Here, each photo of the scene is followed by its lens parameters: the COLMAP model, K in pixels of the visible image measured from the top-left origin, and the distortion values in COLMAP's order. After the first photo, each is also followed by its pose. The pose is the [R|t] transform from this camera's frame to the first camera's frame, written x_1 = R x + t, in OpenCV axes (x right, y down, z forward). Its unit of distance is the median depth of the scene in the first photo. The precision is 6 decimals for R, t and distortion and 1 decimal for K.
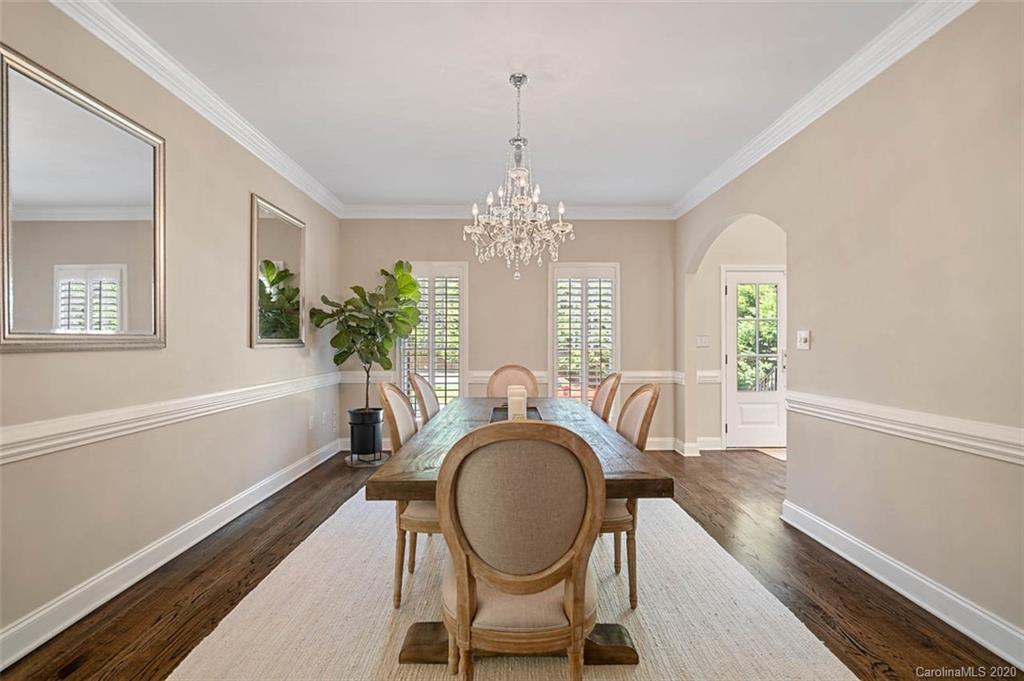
lens RADIAL K [[474.1, 0, 514.1], [0, 474.1, 332.8], [0, 0, 1]] dist [-0.004603, 0.000119]
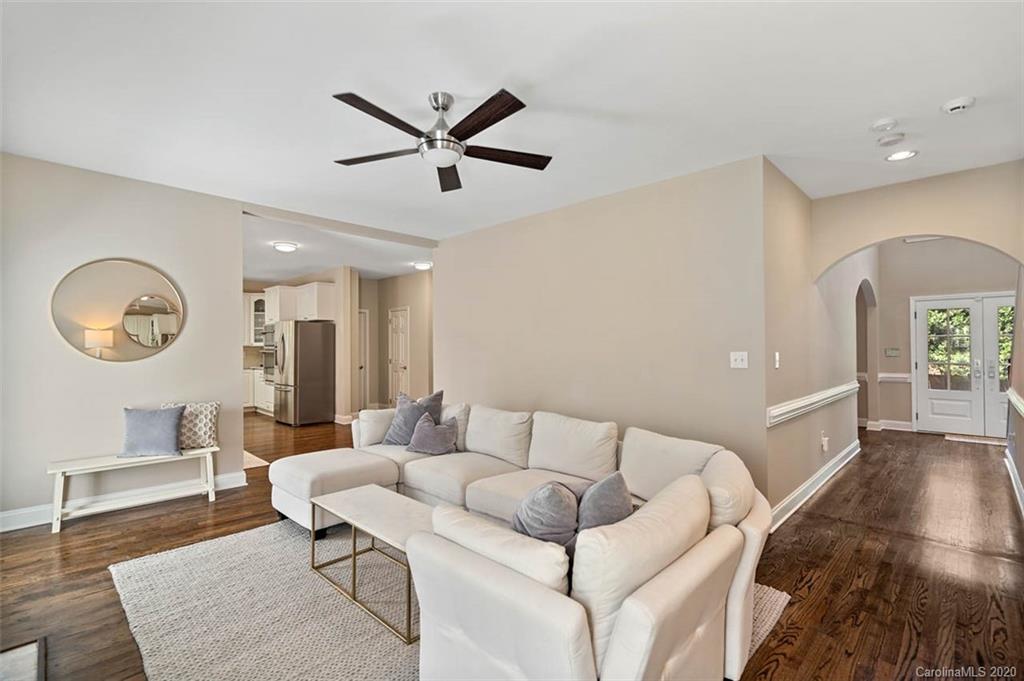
lens RADIAL K [[468.7, 0, 515.2], [0, 468.7, 345.7], [0, 0, 1]] dist [-0.000828, 0.000387]
pose [[0.702712, -0.010750, -0.711393, 0.251890], [0.019357, 0.999805, 0.004013, -0.012250], [0.711211, -0.016590, 0.702783, -0.321851]]
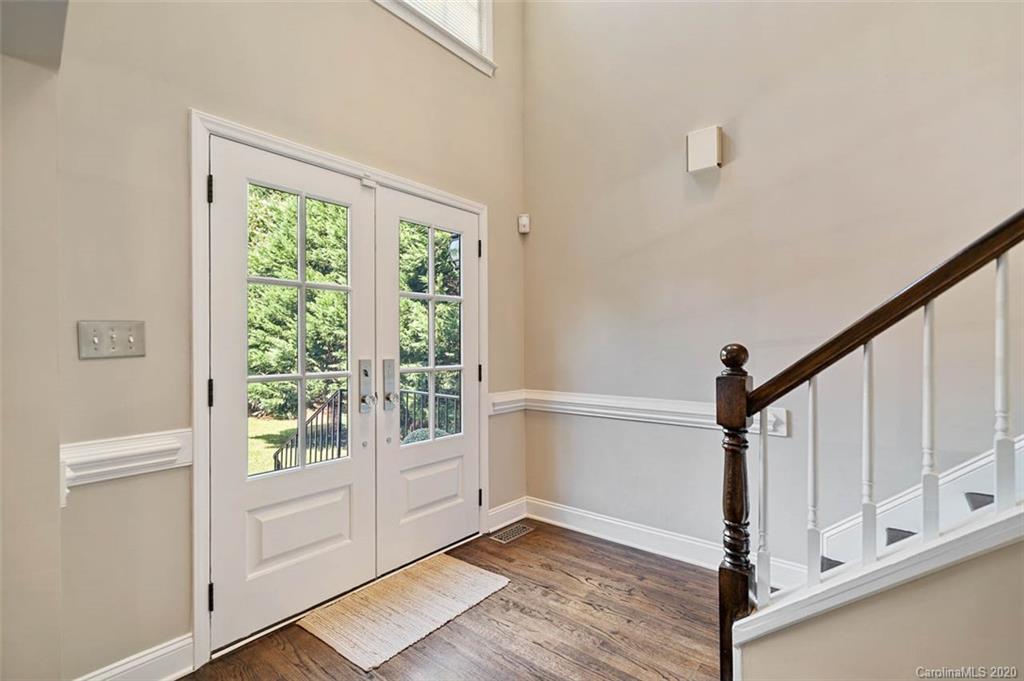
lens RADIAL K [[468.7, 0, 515.2], [0, 468.7, 345.7], [0, 0, 1]] dist [-0.000828, 0.000387]
pose [[0.643300, -0.004135, 0.765603, 0.140394], [-0.009968, 0.999855, 0.013776, 0.006425], [-0.765549, -0.016494, 0.643166, 0.261625]]
